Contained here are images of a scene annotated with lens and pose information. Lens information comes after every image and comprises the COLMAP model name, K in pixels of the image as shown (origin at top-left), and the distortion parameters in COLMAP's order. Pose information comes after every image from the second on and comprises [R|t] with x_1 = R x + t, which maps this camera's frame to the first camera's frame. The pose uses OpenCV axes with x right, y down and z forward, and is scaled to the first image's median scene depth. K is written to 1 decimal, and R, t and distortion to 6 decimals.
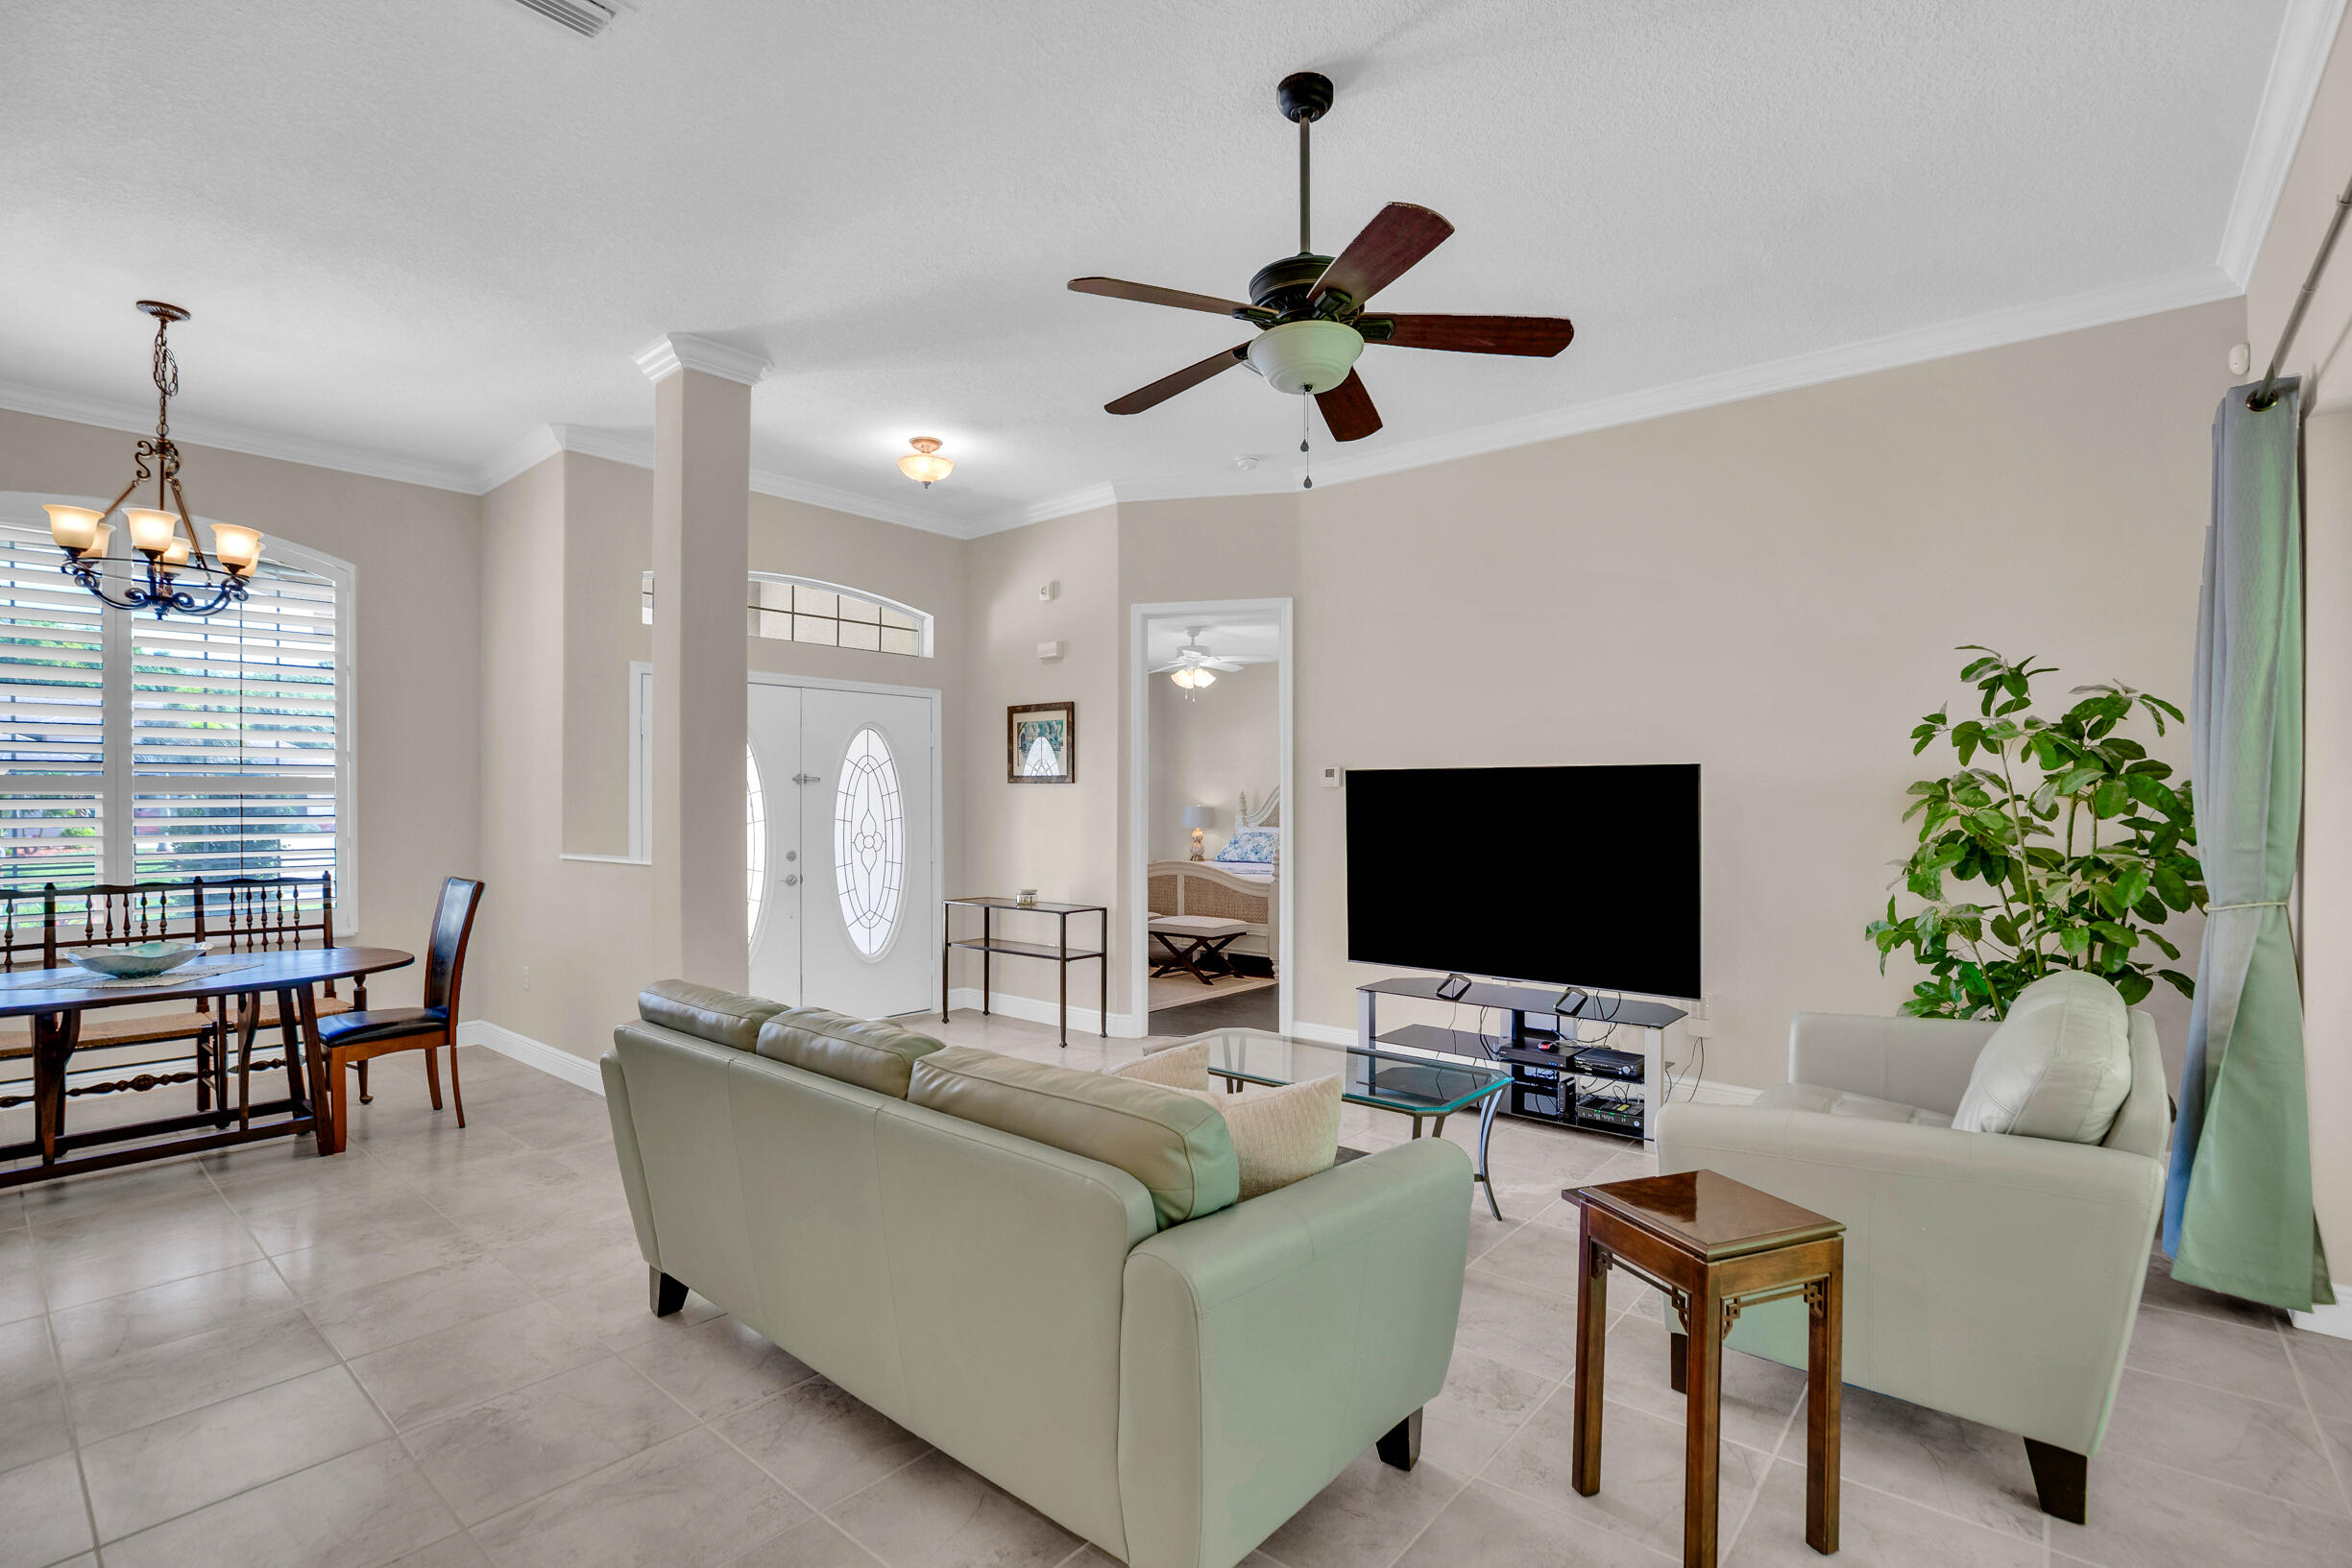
lens RADIAL K [[1081.8, 0, 1189.8], [0, 1081.8, 805.7], [0, 0, 1]] dist [-0.037180, 0.008804]
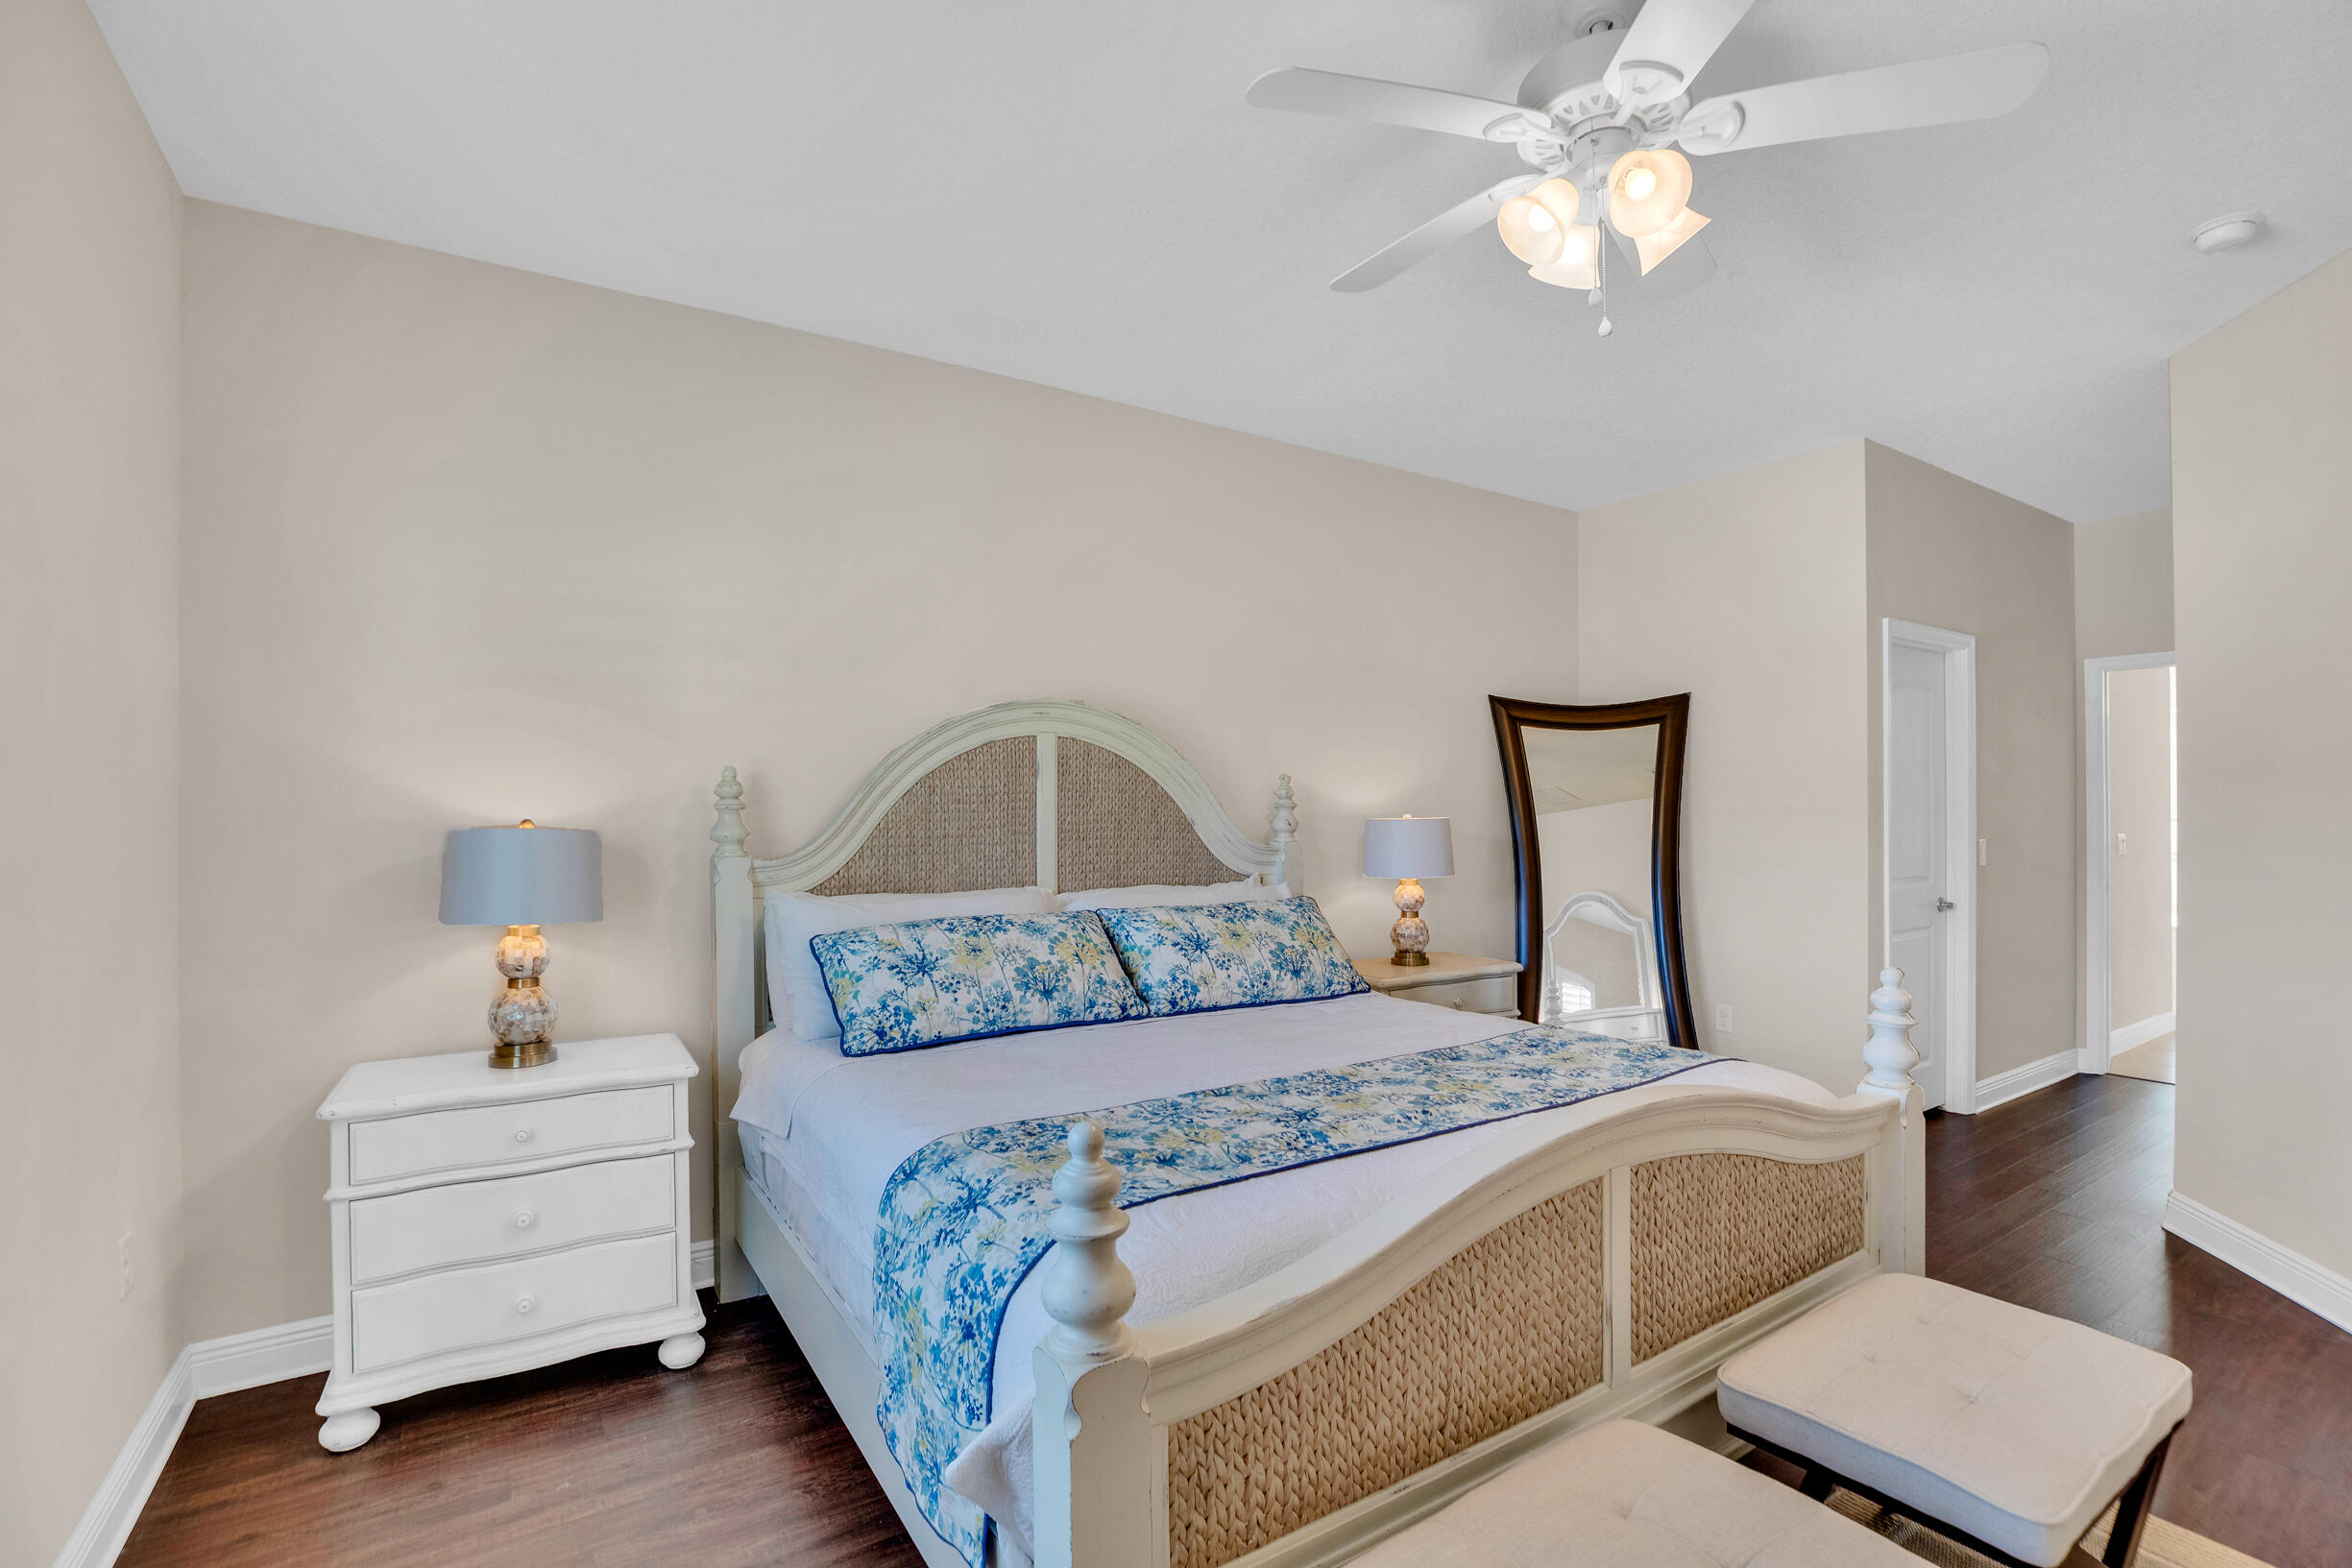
lens RADIAL K [[1081.8, 0, 1188.1], [0, 1081.8, 804.2], [0, 0, 1]] dist [-0.037180, 0.008804]
pose [[0.289260, 0.005439, 0.957235, -0.354397], [0.013025, 0.999869, -0.009617, -0.001213], [-0.957162, 0.015250, 0.289151, 1.657781]]
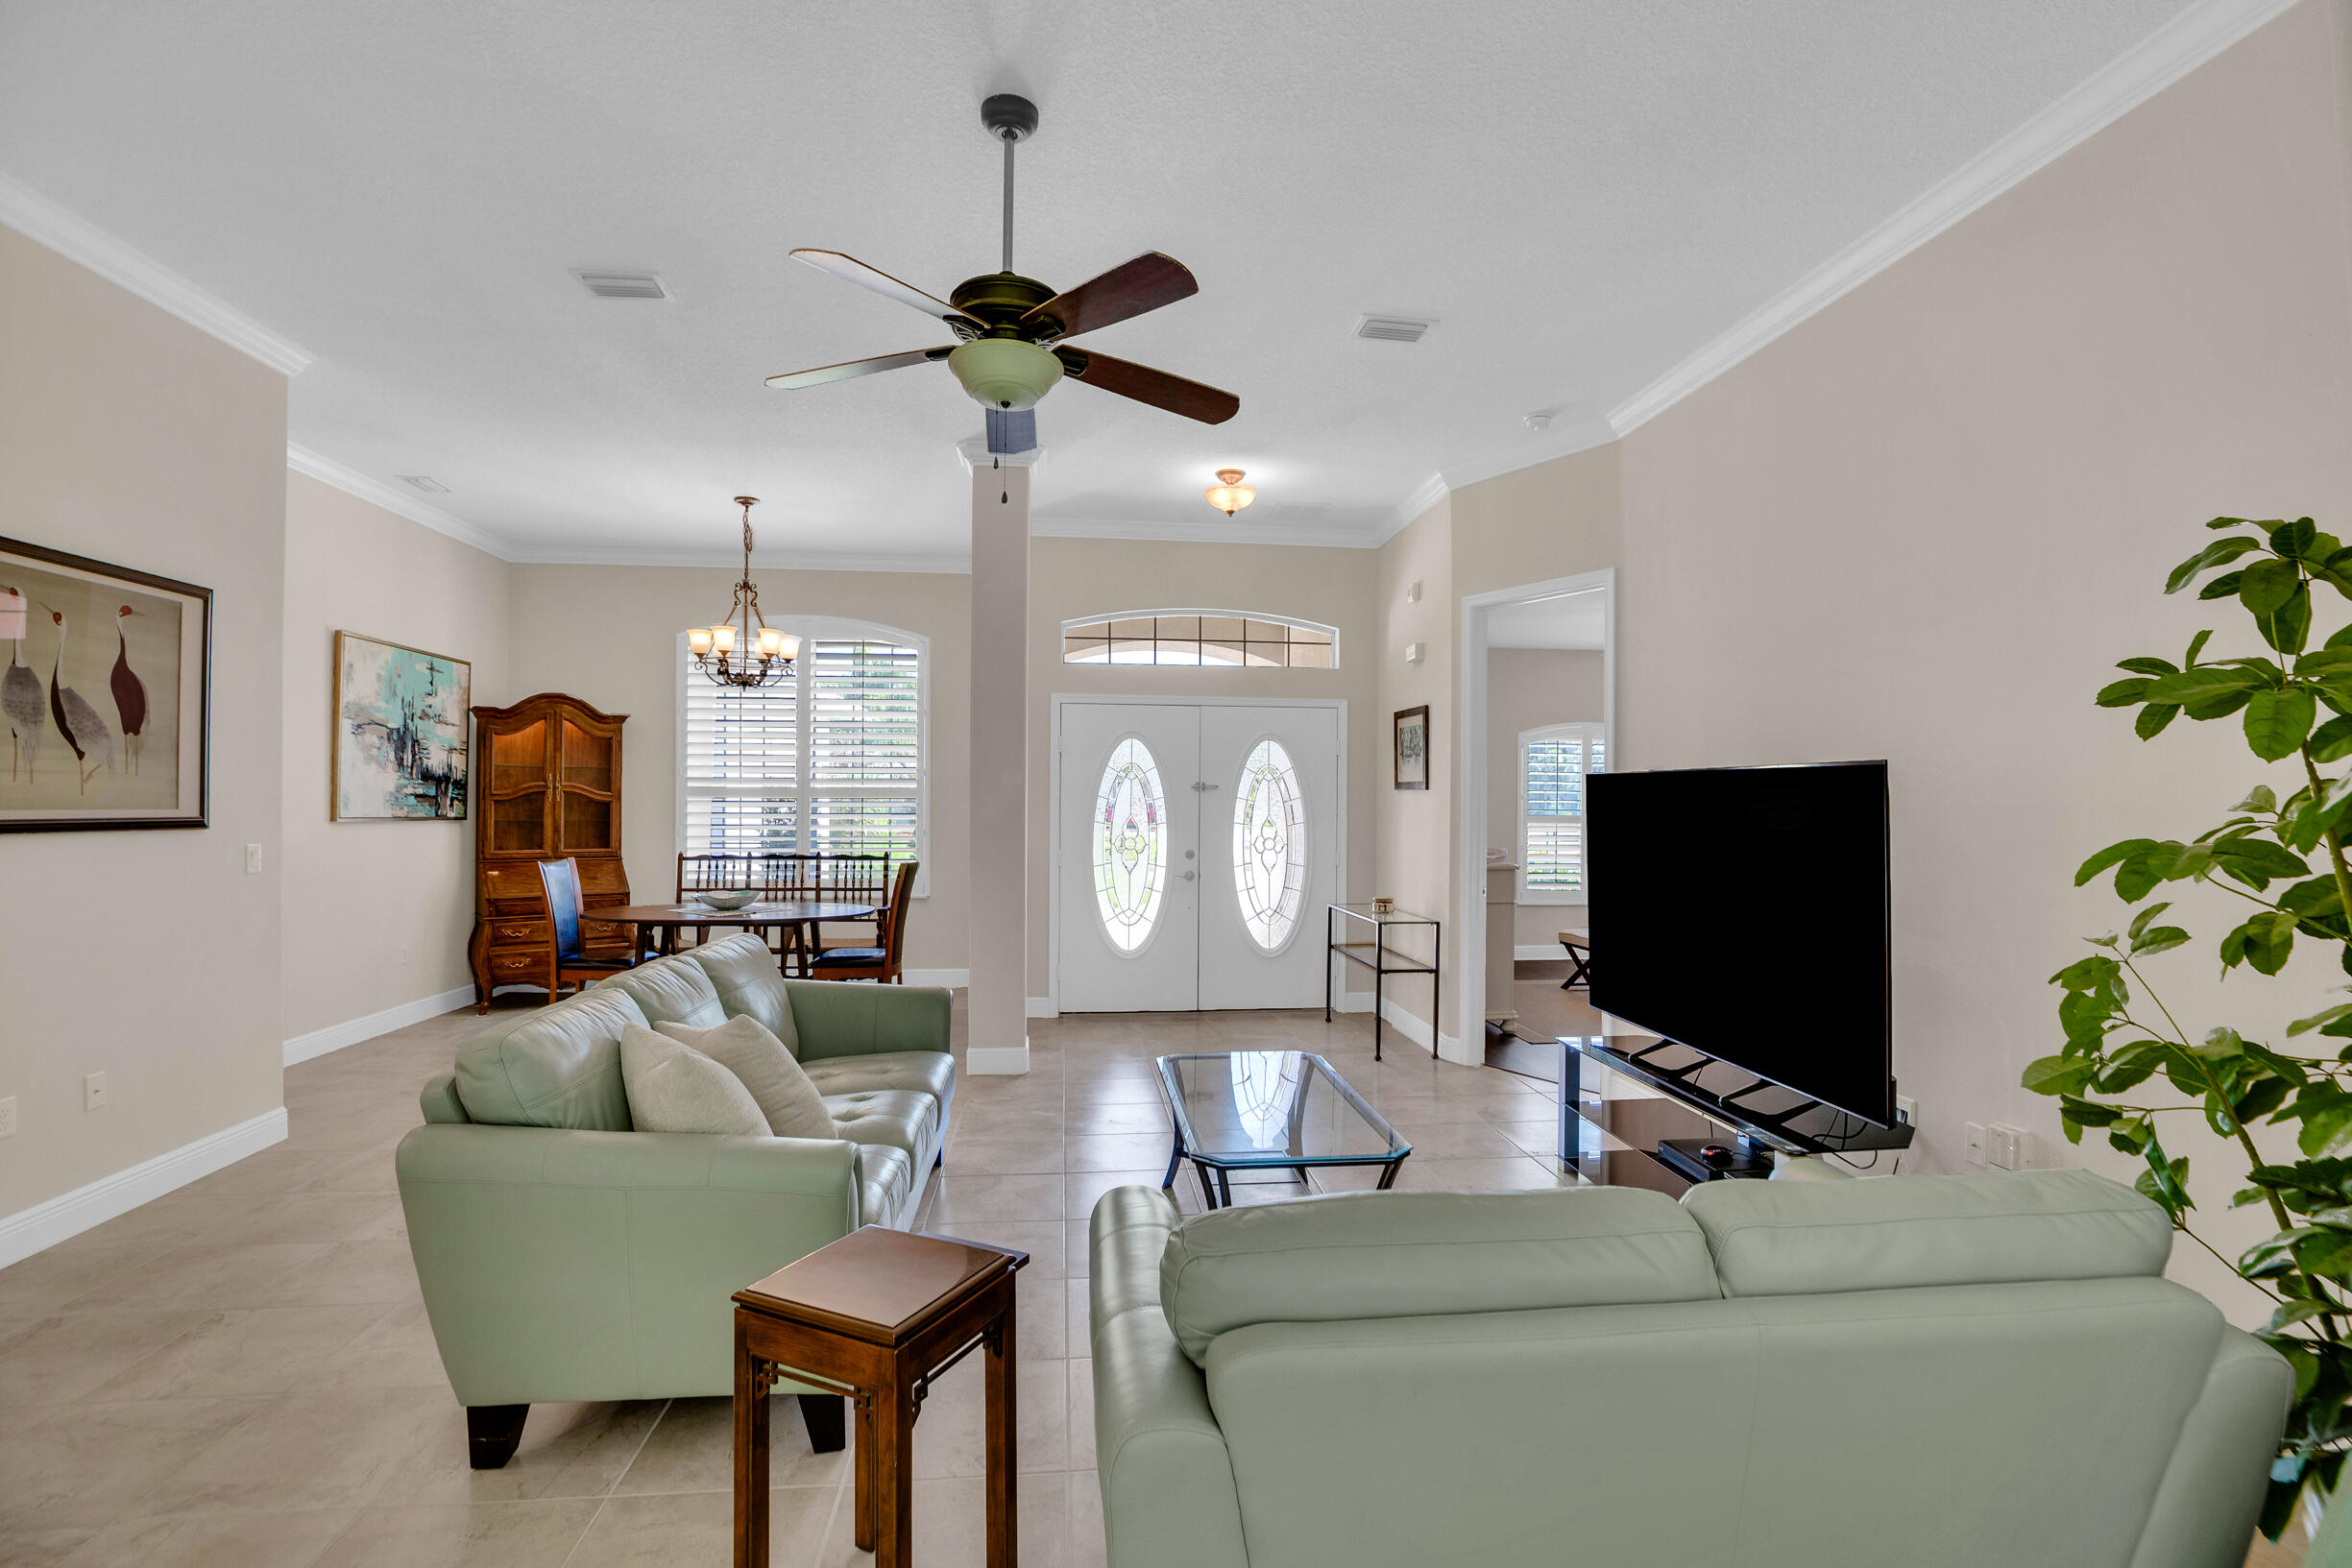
lens RADIAL K [[1081.8, 0, 1198.0], [0, 1081.8, 803.6], [0, 0, 1]] dist [-0.037180, 0.008804]
pose [[0.734340, 0.006951, -0.678746, 0.467677], [-0.008443, 0.999964, 0.001107, -0.009637], [0.678729, 0.004918, 0.734372, 0.188646]]
